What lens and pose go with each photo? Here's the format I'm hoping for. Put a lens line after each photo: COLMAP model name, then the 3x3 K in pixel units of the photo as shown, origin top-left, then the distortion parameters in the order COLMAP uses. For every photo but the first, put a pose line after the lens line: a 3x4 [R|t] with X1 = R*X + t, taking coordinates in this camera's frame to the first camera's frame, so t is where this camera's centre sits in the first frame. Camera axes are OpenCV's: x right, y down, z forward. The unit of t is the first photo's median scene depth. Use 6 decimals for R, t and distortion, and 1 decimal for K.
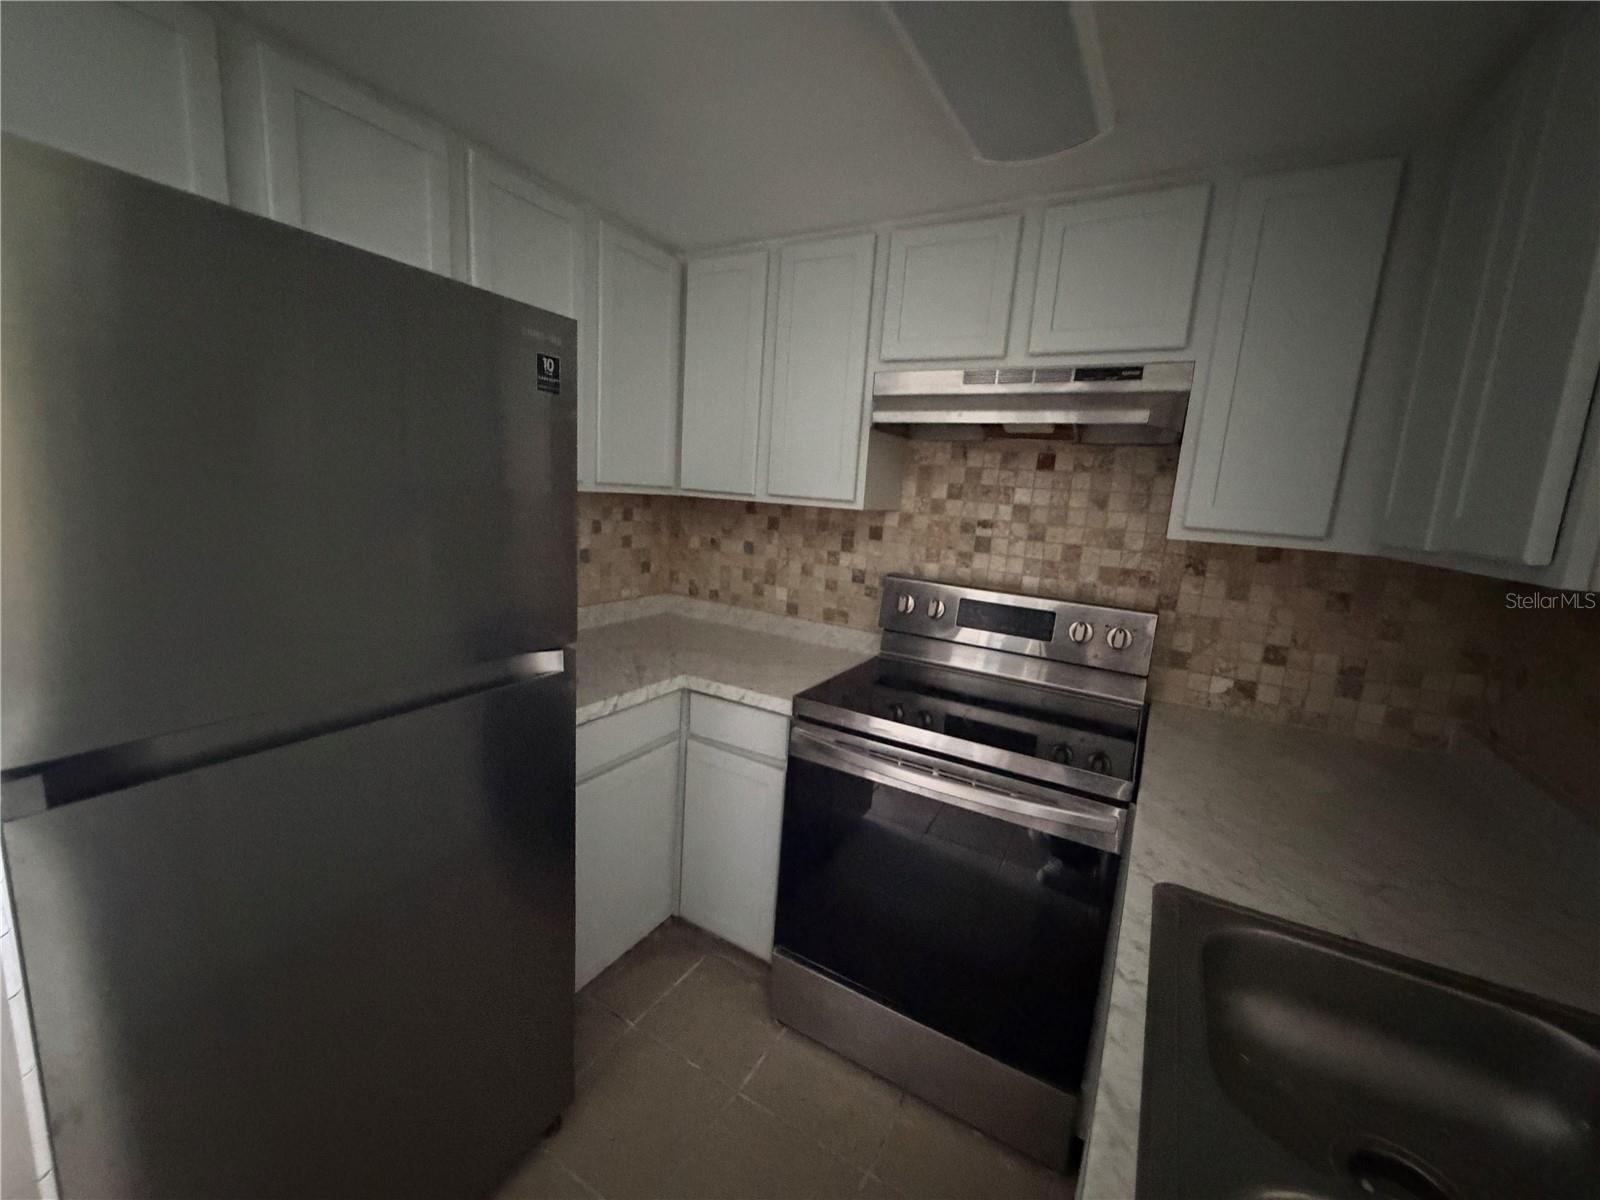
lens RADIAL K [[639.7, 0, 795.9], [0, 639.7, 599.5], [0, 0, 1]] dist [0.000960, -0.000071]
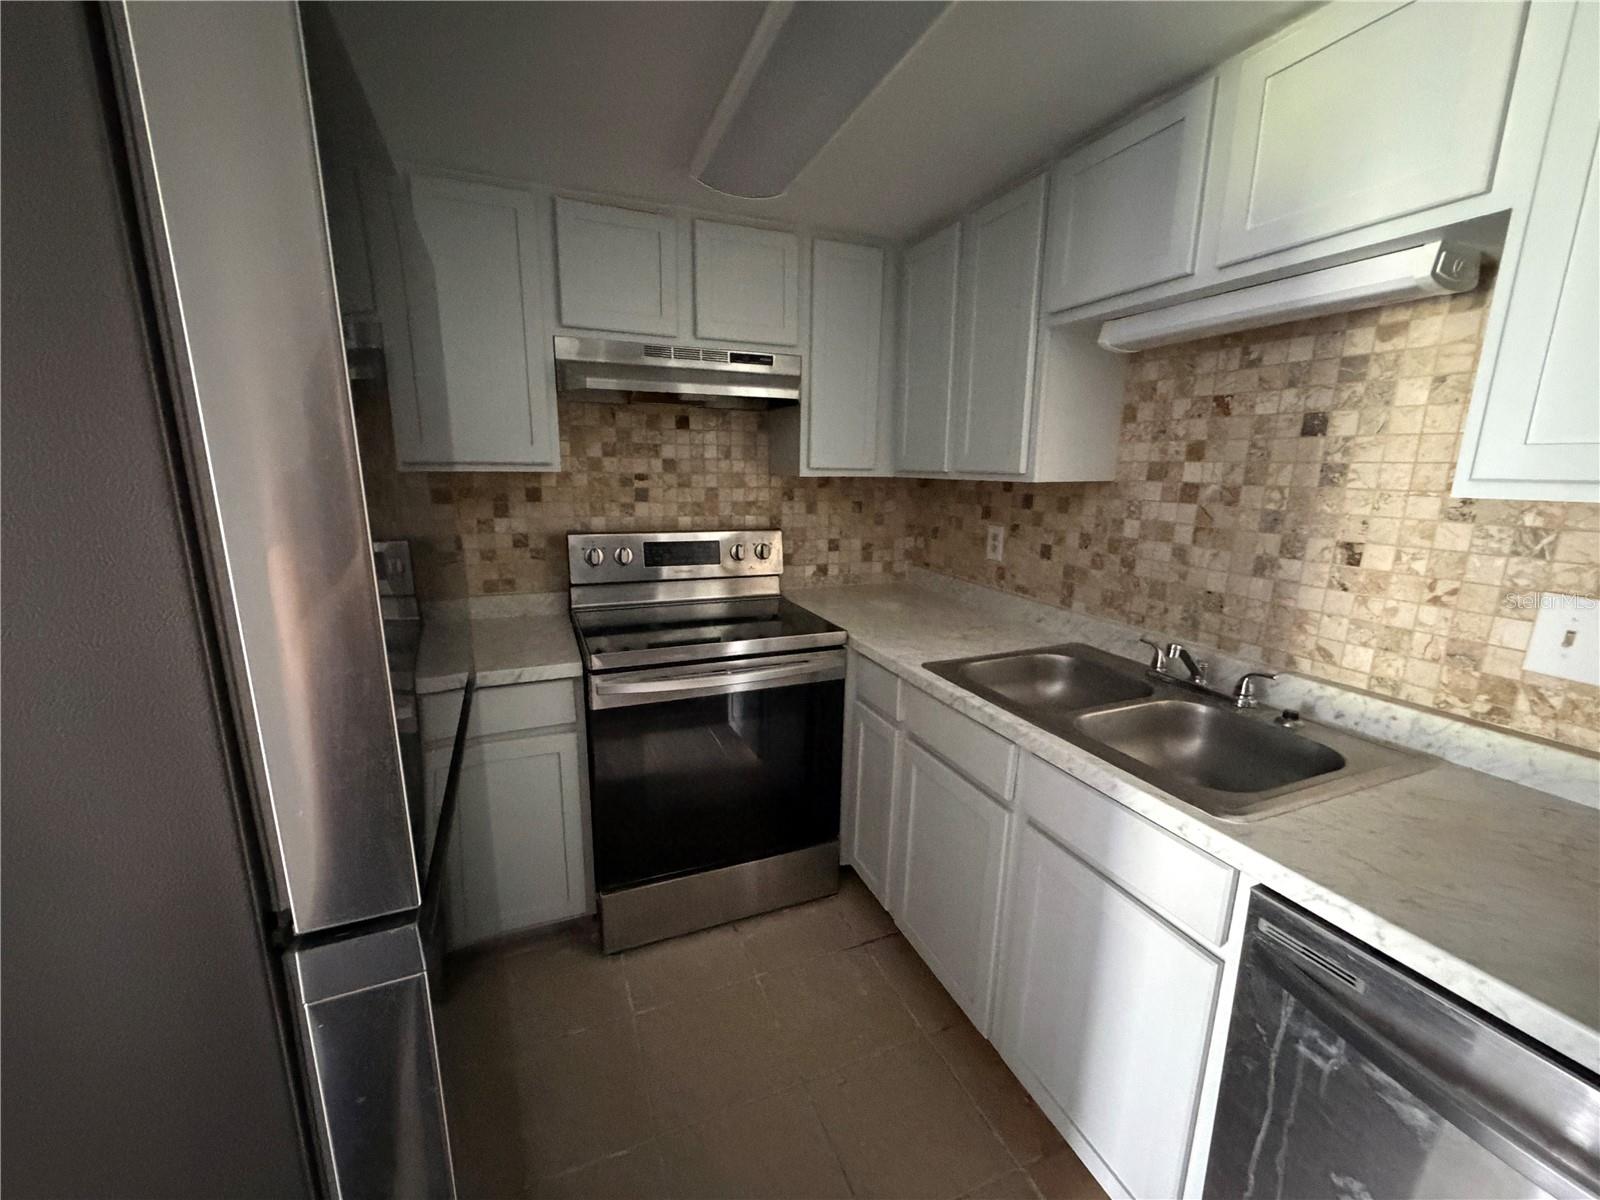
lens RADIAL K [[639.7, 0, 795.0], [0, 639.7, 600.0], [0, 0, 1]] dist [0.000960, -0.000071]
pose [[0.608175, -0.223289, 0.761751, -0.485657], [0.160771, 0.974383, 0.157259, -0.039709], [-0.777352, 0.026827, 0.628494, 0.063256]]
